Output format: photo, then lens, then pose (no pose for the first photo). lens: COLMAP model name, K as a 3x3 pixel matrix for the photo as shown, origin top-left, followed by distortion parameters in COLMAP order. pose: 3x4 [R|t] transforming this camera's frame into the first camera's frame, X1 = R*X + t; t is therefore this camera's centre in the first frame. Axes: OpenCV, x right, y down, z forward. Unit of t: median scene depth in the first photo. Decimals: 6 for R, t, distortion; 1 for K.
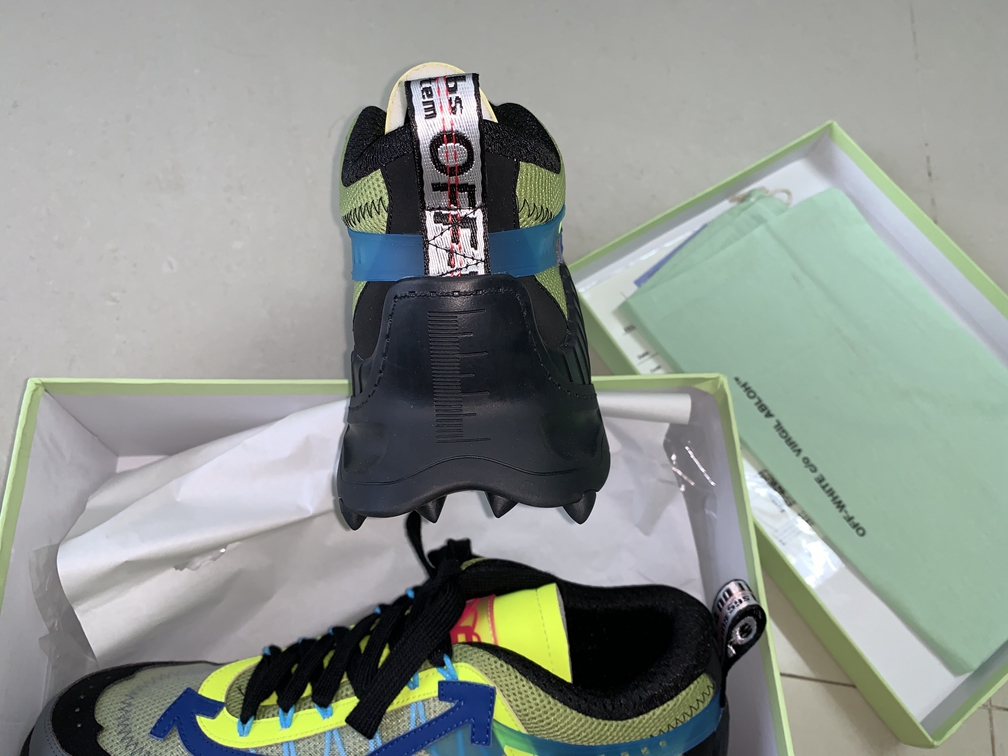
lens RADIAL K [[760.9, 0, 498.8], [0, 760.9, 392.7], [0, 0, 1]] dist [-0.007903, 0.007353]
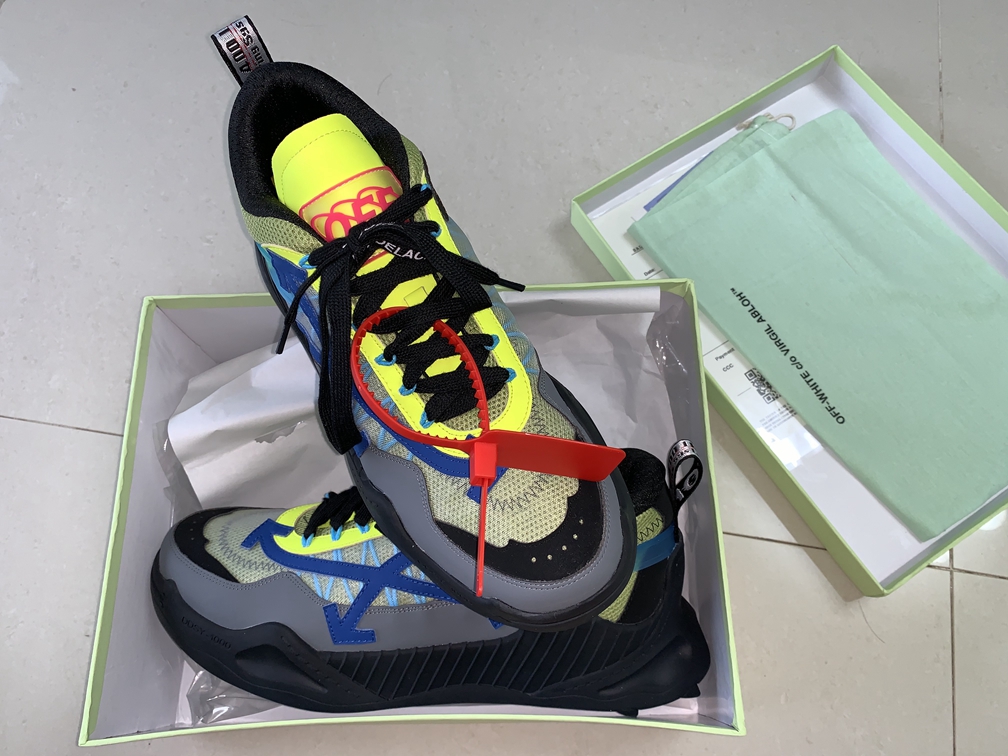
lens RADIAL K [[794.5, 0, 507.3], [0, 794.5, 406.2], [0, 0, 1]] dist [0.003595, -0.005352]
pose [[0.990616, -0.015468, -0.135793, 0.144063], [0.024598, 0.997529, 0.065812, 0.071183], [0.134440, -0.068534, 0.988549, -0.228136]]
